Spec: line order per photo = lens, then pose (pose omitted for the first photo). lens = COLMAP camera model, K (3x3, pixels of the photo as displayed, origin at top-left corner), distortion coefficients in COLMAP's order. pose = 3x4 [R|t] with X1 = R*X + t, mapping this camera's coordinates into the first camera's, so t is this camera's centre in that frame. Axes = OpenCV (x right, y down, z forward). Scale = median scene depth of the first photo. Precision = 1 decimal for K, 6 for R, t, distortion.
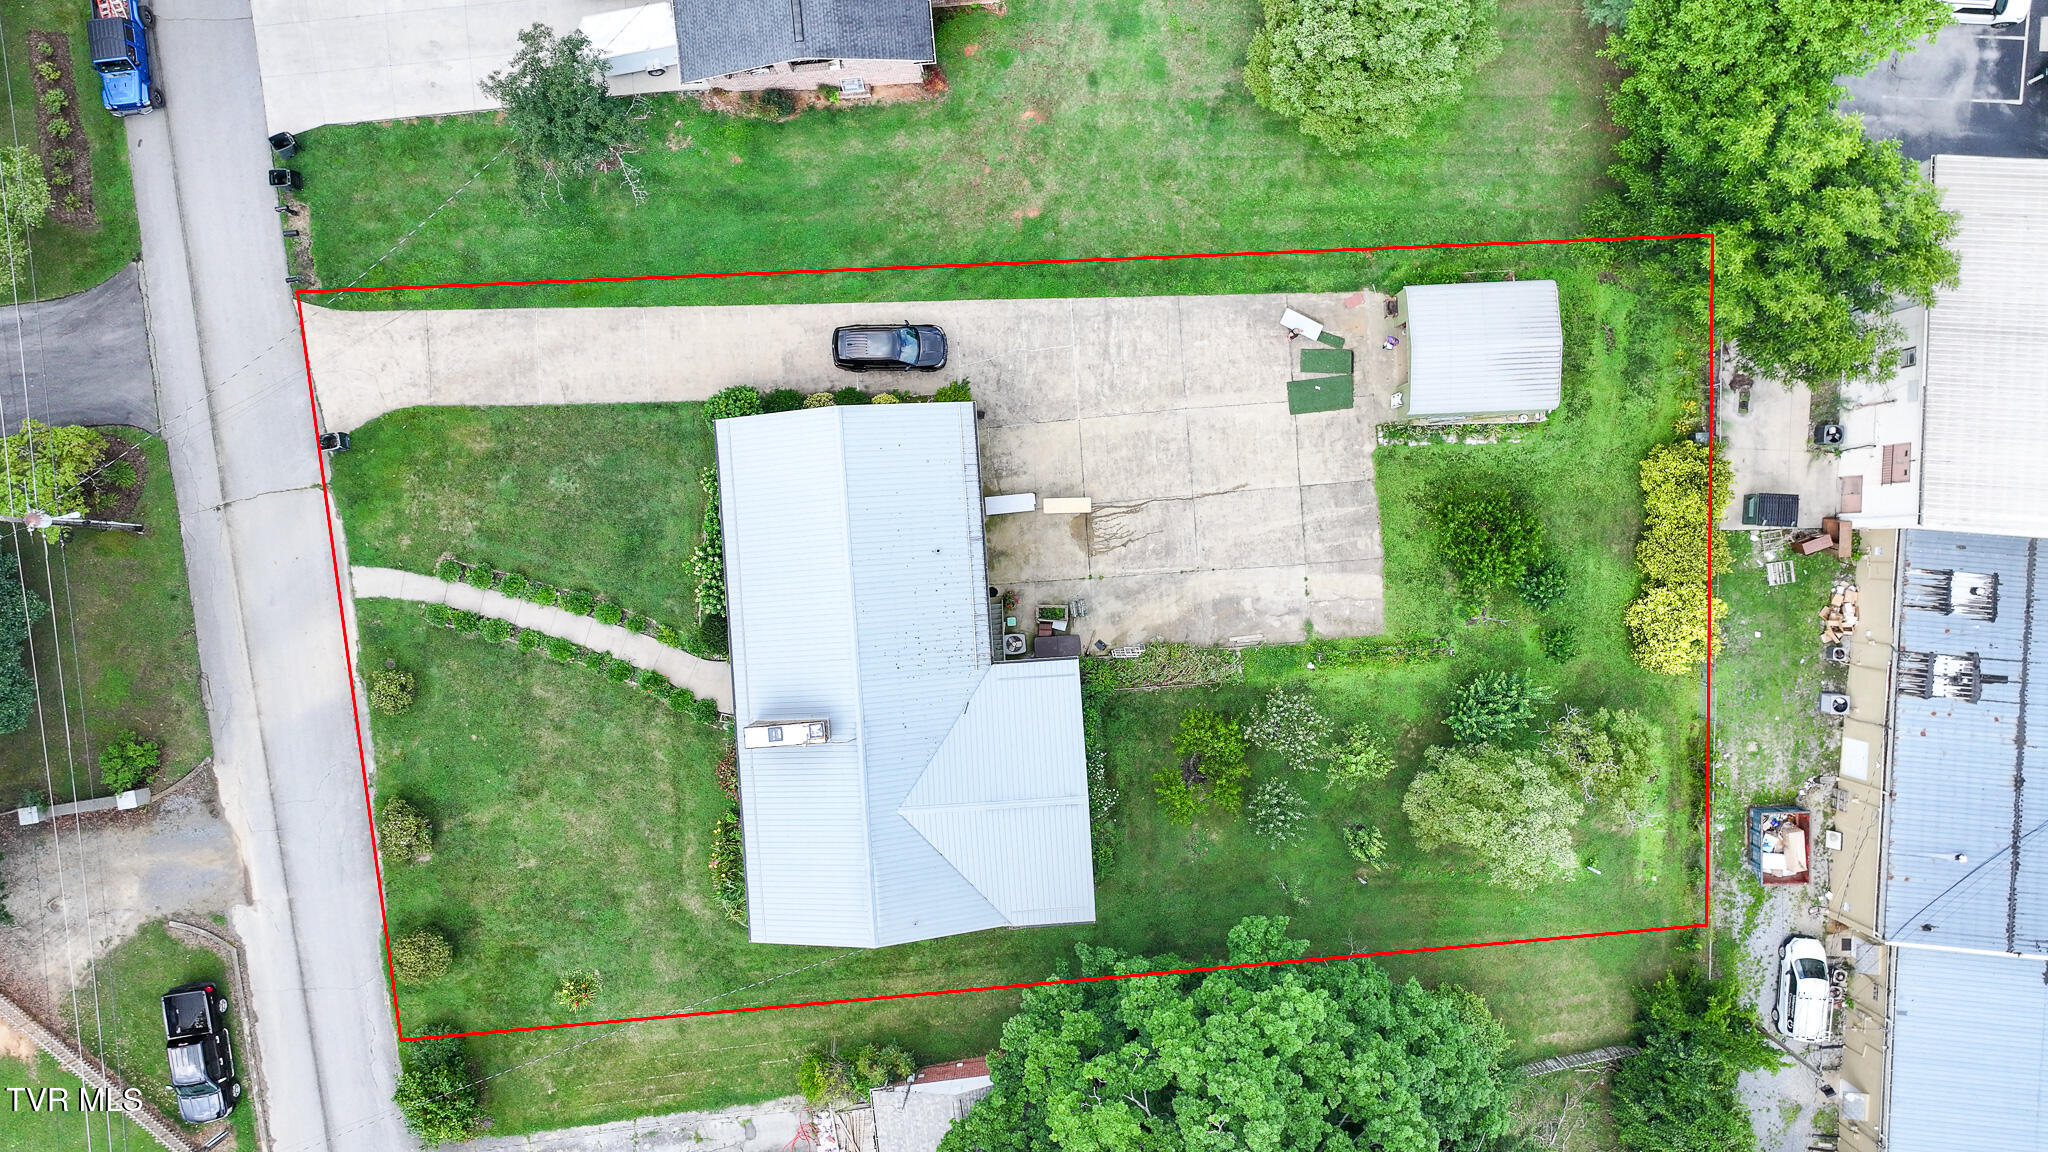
lens RADIAL K [[1436.3, 0, 1023.7], [0, 1436.3, 571.9], [0, 0, 1]] dist [0.005681, 0.007367]
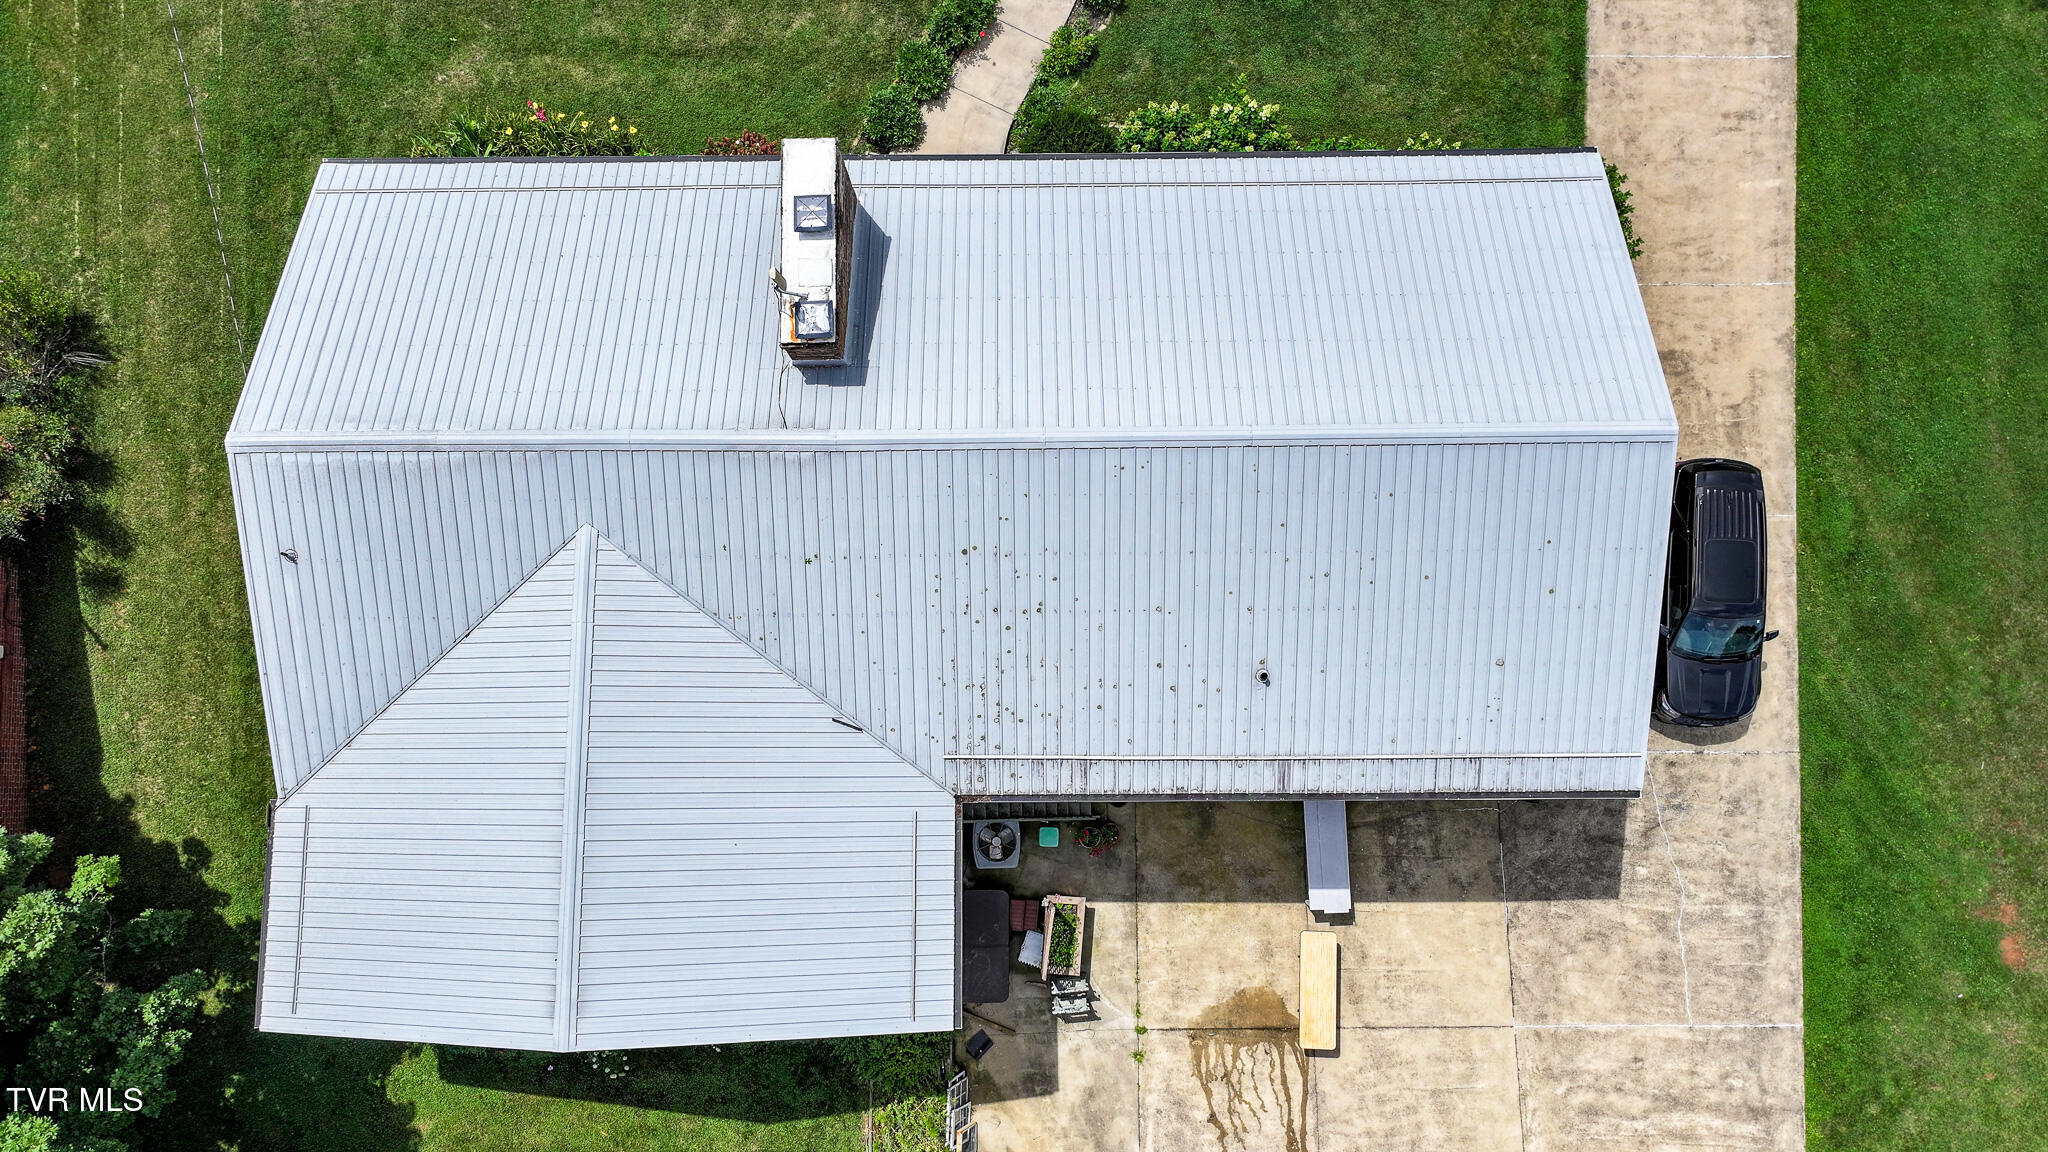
lens RADIAL K [[1436.3, 0, 1023.5], [0, 1436.3, 572.3], [0, 0, 1]] dist [0.005681, 0.007367]
pose [[-0.062325, 0.990355, -0.123748, -0.033265], [-0.998056, -0.061801, 0.008079, 0.044012], [0.000353, 0.124011, 0.992281, 0.571299]]
